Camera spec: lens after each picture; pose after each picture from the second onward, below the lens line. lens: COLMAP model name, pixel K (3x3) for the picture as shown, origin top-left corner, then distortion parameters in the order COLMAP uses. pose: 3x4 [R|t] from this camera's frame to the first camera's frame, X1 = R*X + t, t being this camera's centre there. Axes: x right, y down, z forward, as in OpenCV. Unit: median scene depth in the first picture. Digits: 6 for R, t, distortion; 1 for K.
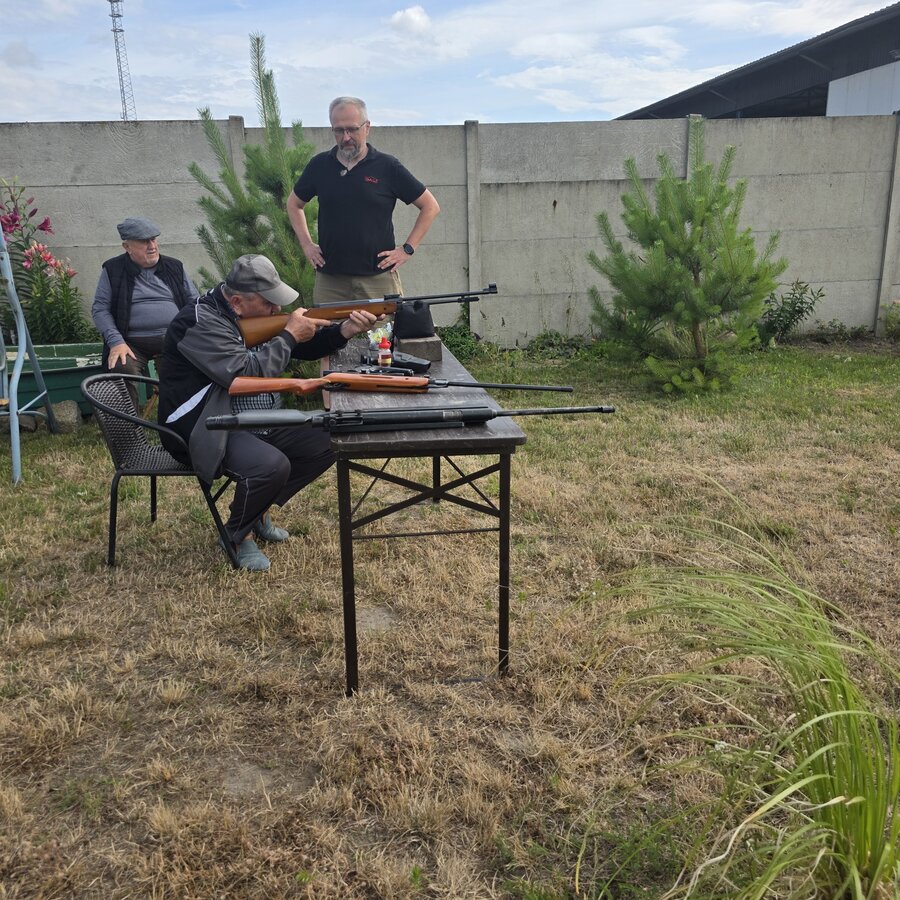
lens RADIAL K [[807.2, 0, 432.8], [0, 807.2, 444.3], [0, 0, 1]] dist [0.068514, -0.082209]
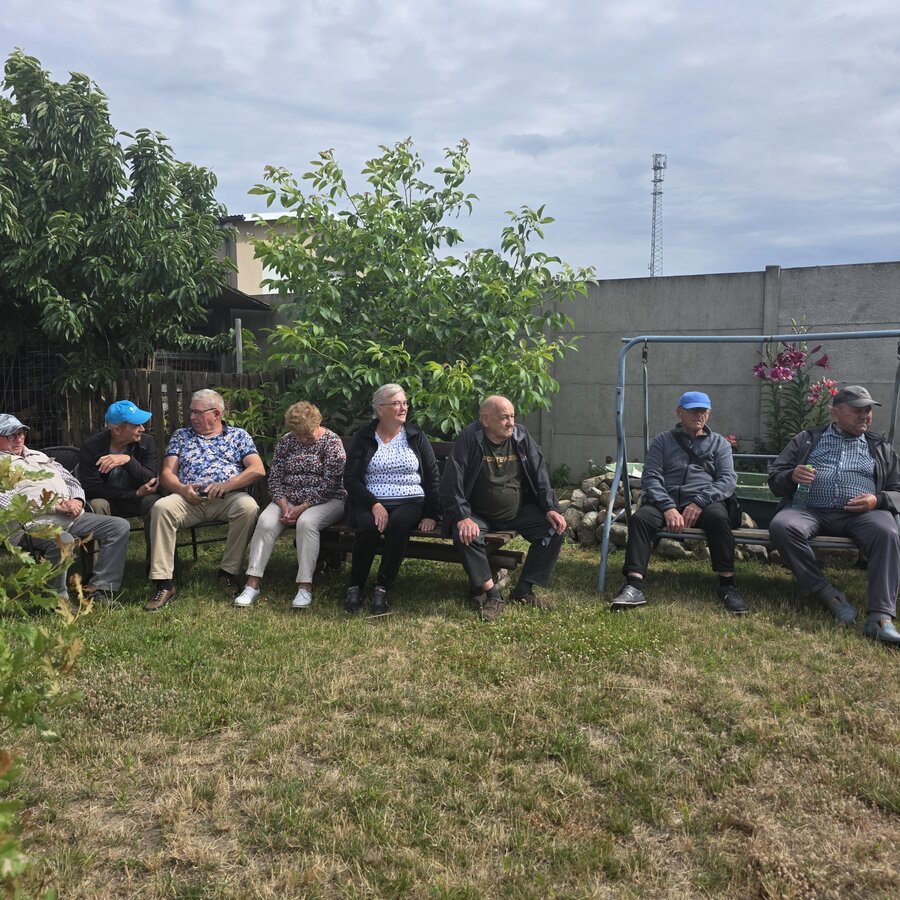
lens RADIAL K [[807.2, 0, 446.2], [0, 807.2, 450.7], [0, 0, 1]] dist [0.068514, -0.082209]
pose [[0.841738, 0.078597, -0.534134, -0.331306], [-0.161825, 0.980588, -0.110728, 0.029872], [0.515063, 0.179640, 0.838117, -0.075448]]
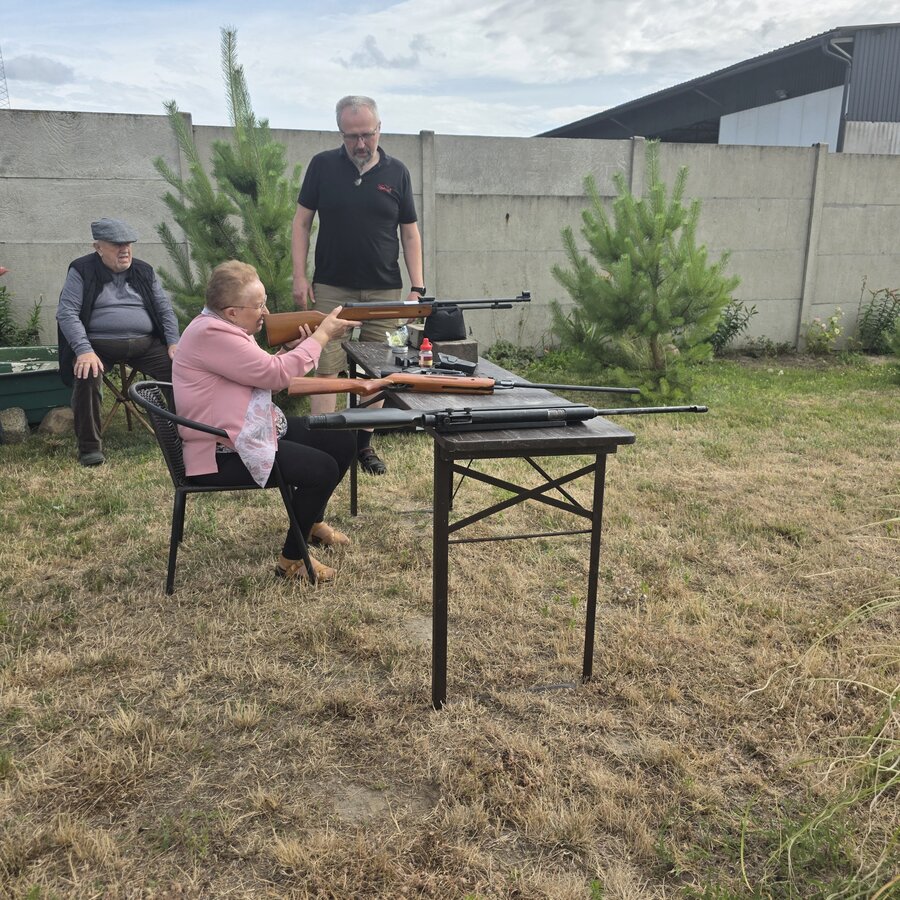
lens RADIAL K [[807.2, 0, 450.9], [0, 807.2, 445.7], [0, 0, 1]] dist [0.068514, -0.082209]
pose [[0.989147, -0.004531, 0.146856, -0.078981], [0.006969, 0.999846, -0.016092, 0.005516], [-0.146761, 0.016941, 0.989027, 0.016880]]
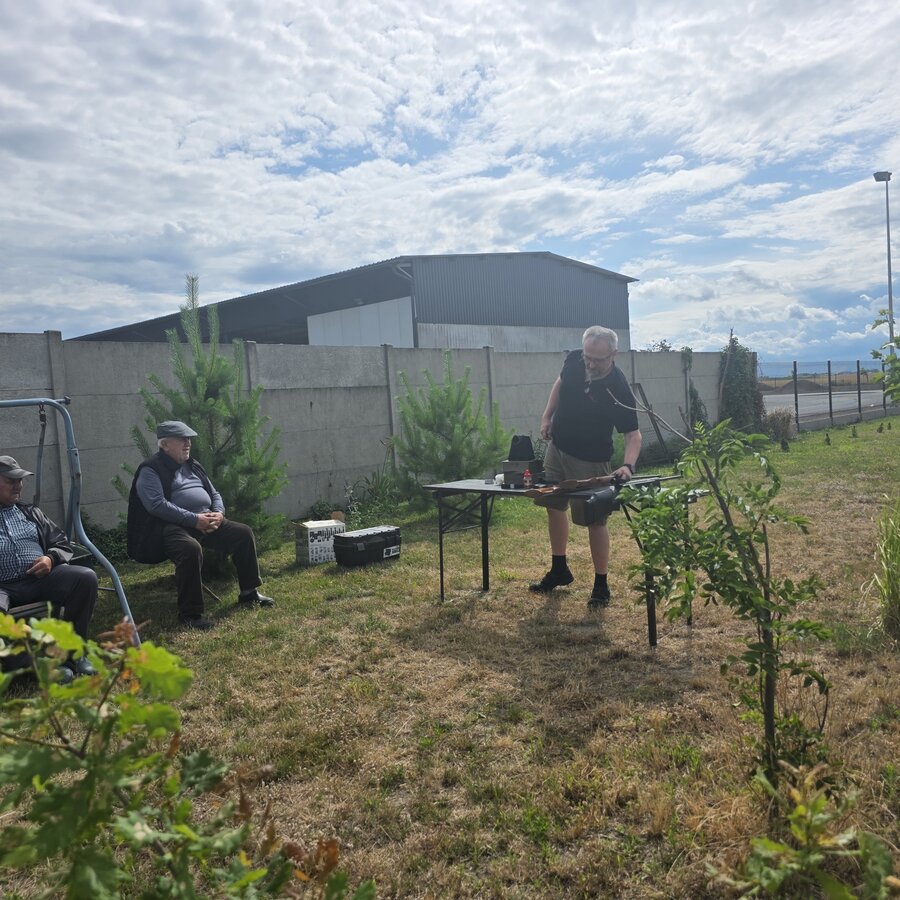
lens RADIAL K [[807.2, 0, 463.8], [0, 807.2, 441.2], [0, 0, 1]] dist [0.068514, -0.082209]
pose [[0.755126, -0.047690, 0.653843, -0.573607], [0.210042, 0.962375, -0.172386, 0.034039], [-0.621021, 0.267507, 0.736731, -0.081895]]
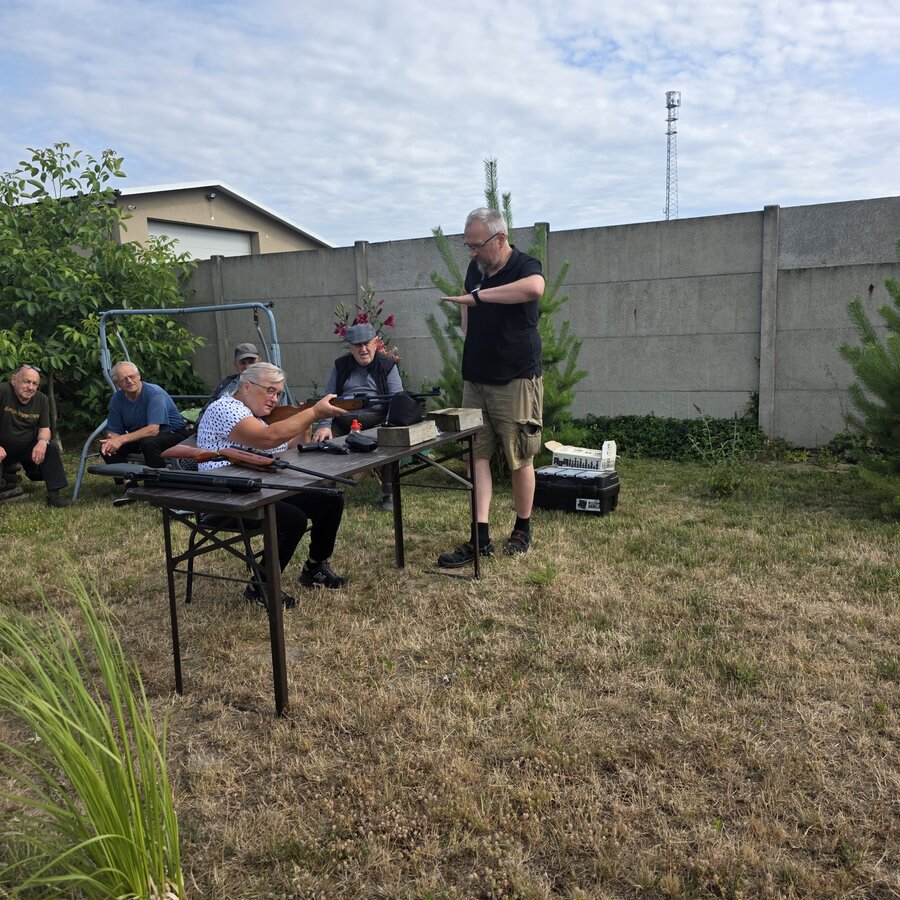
lens RADIAL K [[807.2, 0, 450.2], [0, 807.2, 455.8], [0, 0, 1]] dist [0.068514, -0.082209]
pose [[0.824341, 0.085884, -0.559541, 0.323717], [-0.133230, 0.990094, -0.044311, -0.021553], [0.550193, 0.111075, 0.827617, 0.050612]]
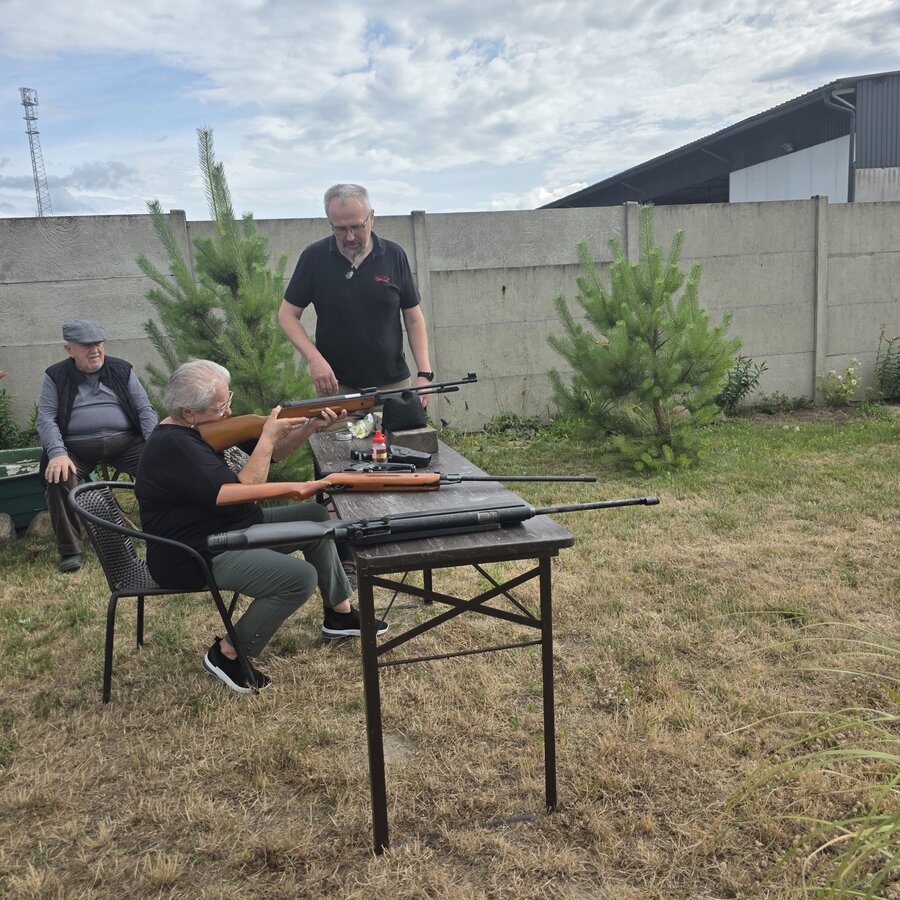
lens RADIAL K [[807.2, 0, 450.6], [0, 807.2, 445.5], [0, 0, 1]] dist [0.068514, -0.082209]
pose [[0.993394, -0.047146, 0.104620, -0.034110], [0.057433, 0.993567, -0.097601, -0.009557], [-0.099346, 0.102964, 0.989711, 0.035840]]
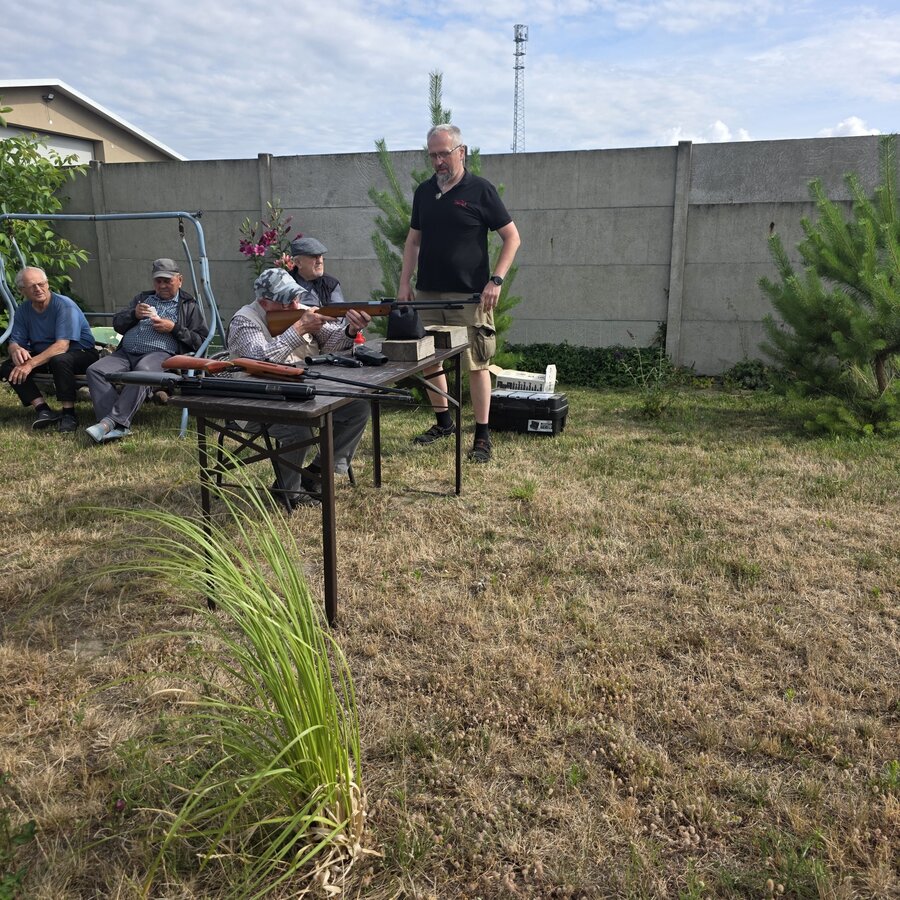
lens RADIAL K [[807.2, 0, 444.3], [0, 807.2, 448.7], [0, 0, 1]] dist [0.068514, -0.082209]
pose [[0.911231, 0.119506, -0.394178, 0.236279], [-0.128787, 0.991668, 0.002932, 0.005051], [0.391244, 0.048093, 0.919030, 0.000608]]
